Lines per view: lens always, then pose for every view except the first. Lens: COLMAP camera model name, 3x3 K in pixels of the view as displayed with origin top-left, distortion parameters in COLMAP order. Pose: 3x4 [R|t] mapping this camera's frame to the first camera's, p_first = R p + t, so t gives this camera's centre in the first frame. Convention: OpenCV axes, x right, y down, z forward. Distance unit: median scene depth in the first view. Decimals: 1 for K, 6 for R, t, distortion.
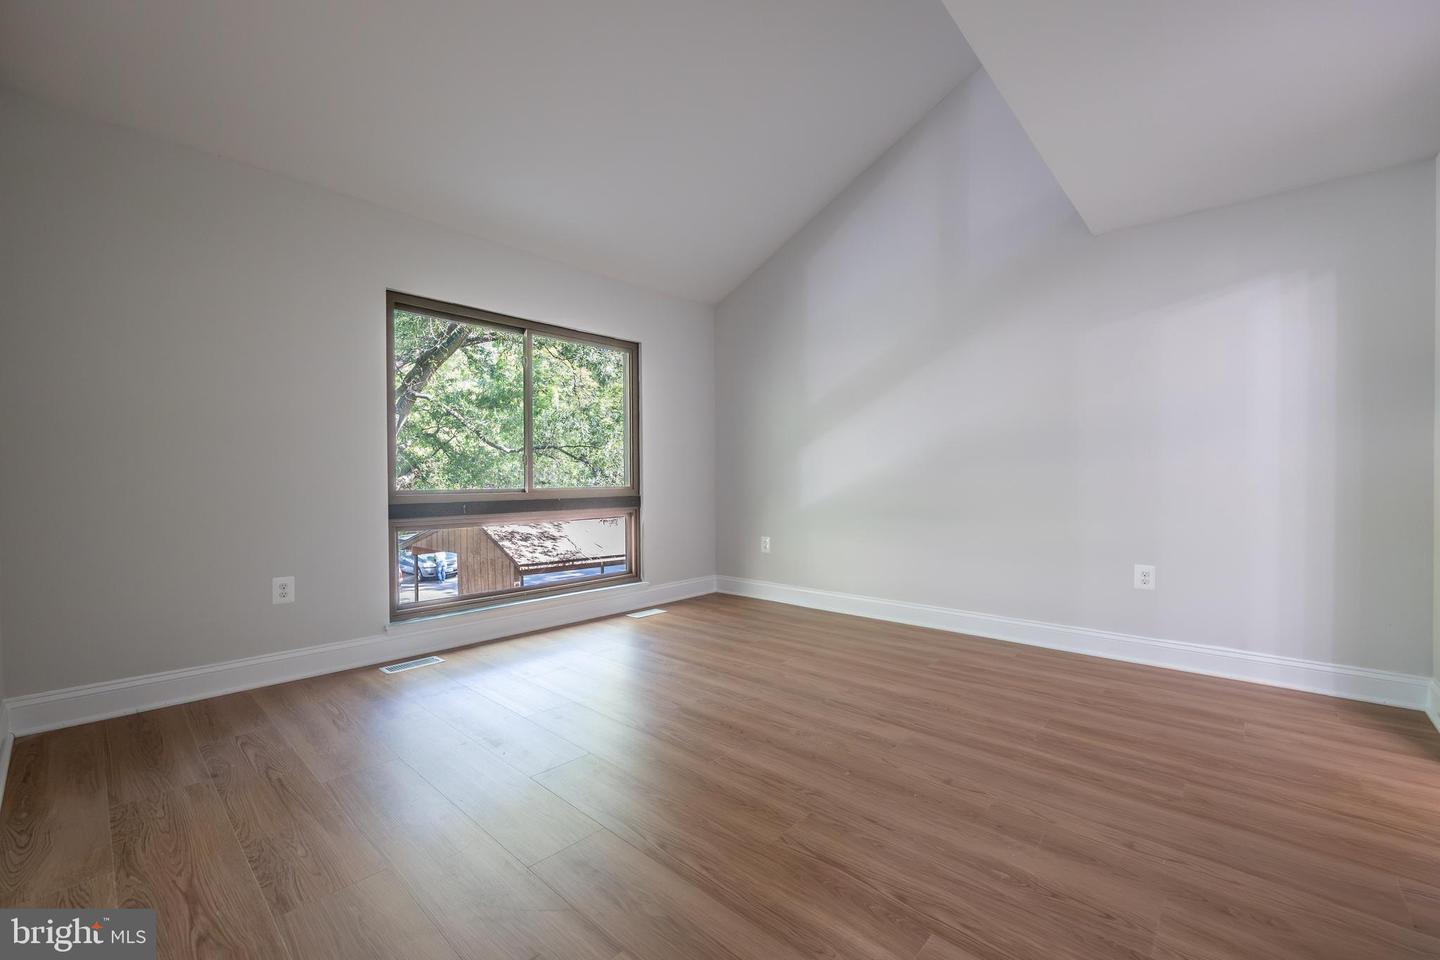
lens RADIAL K [[580.1, 0, 720.0], [0, 580.1, 480.0], [0, 0, 1]] dist [-0.008710, 0.000118]
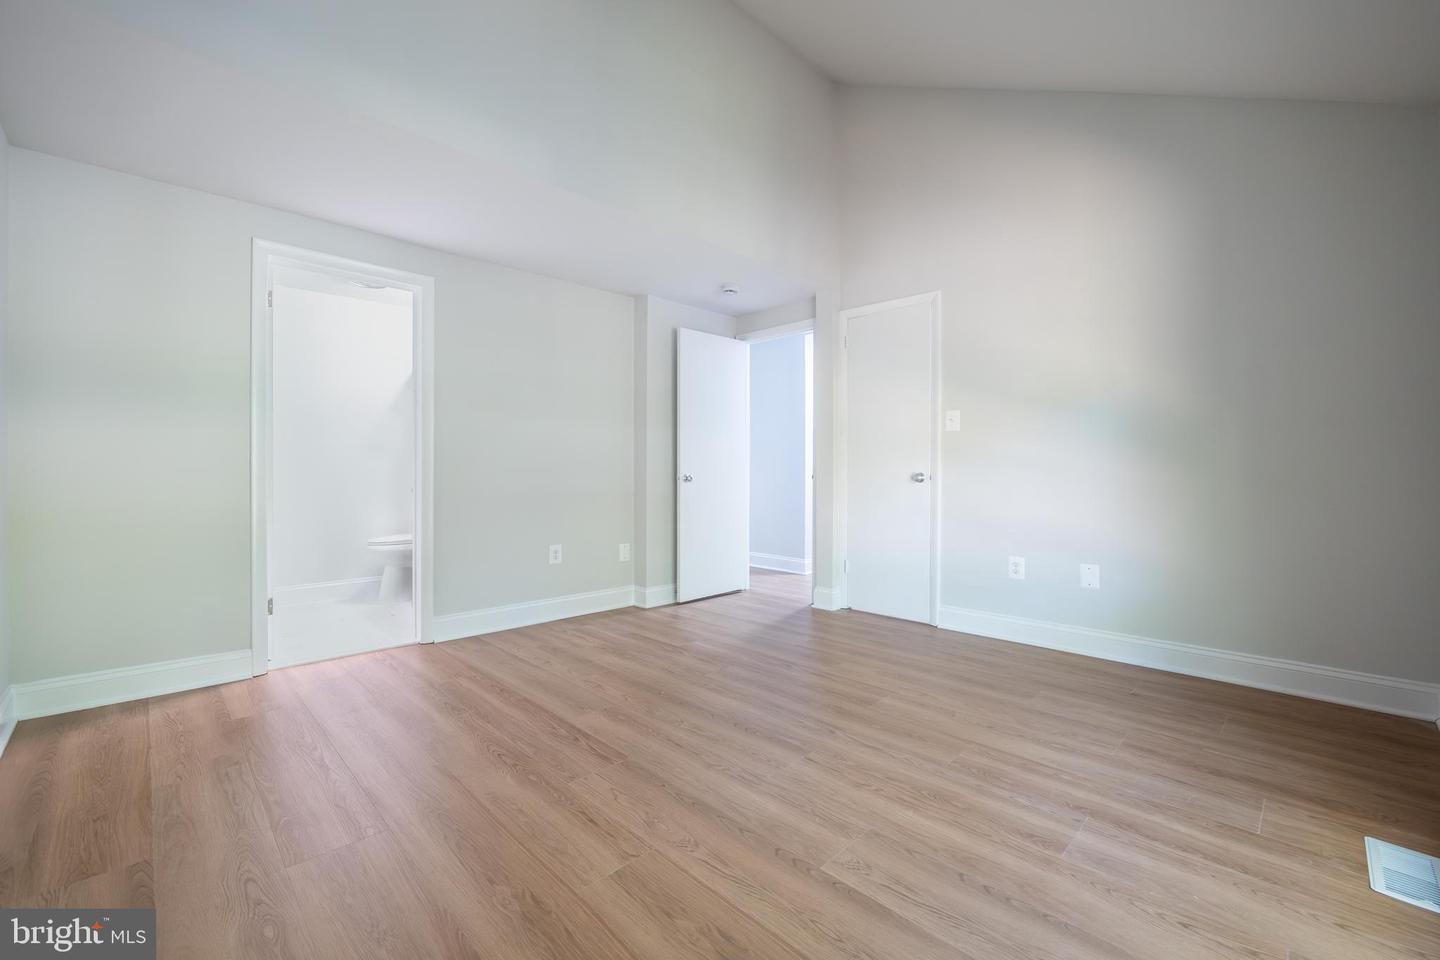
lens RADIAL K [[601.4, 0, 723.8], [0, 601.4, 467.4], [0, 0, 1]] dist [-0.018023, -0.000039]
pose [[-0.998364, 0.004298, 0.057021, -0.003291], [0.004346, 0.999990, 0.000706, -0.016145], [-0.057017, 0.000952, -0.998373, 1.815341]]
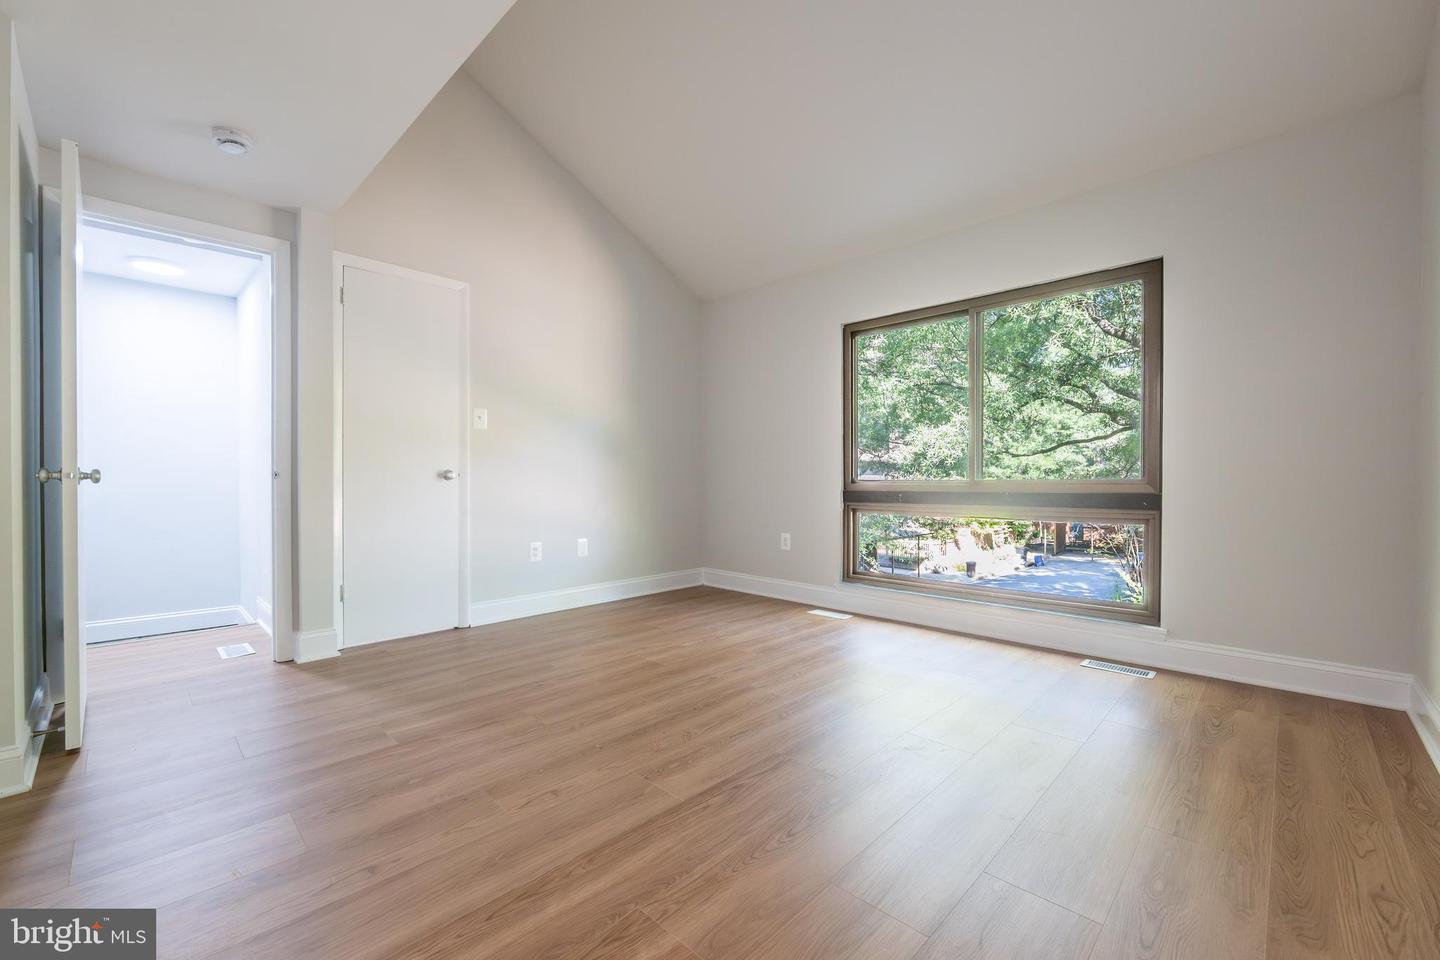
lens RADIAL K [[592.2, 0, 711.1], [0, 592.2, 483.1], [0, 0, 1]] dist [-0.014152, 0.000138]
pose [[-0.035153, 0.008519, -0.999346, 0.962564], [-0.002930, 0.999958, 0.008627, 0.018691], [0.999378, 0.003231, -0.035127, 0.939031]]
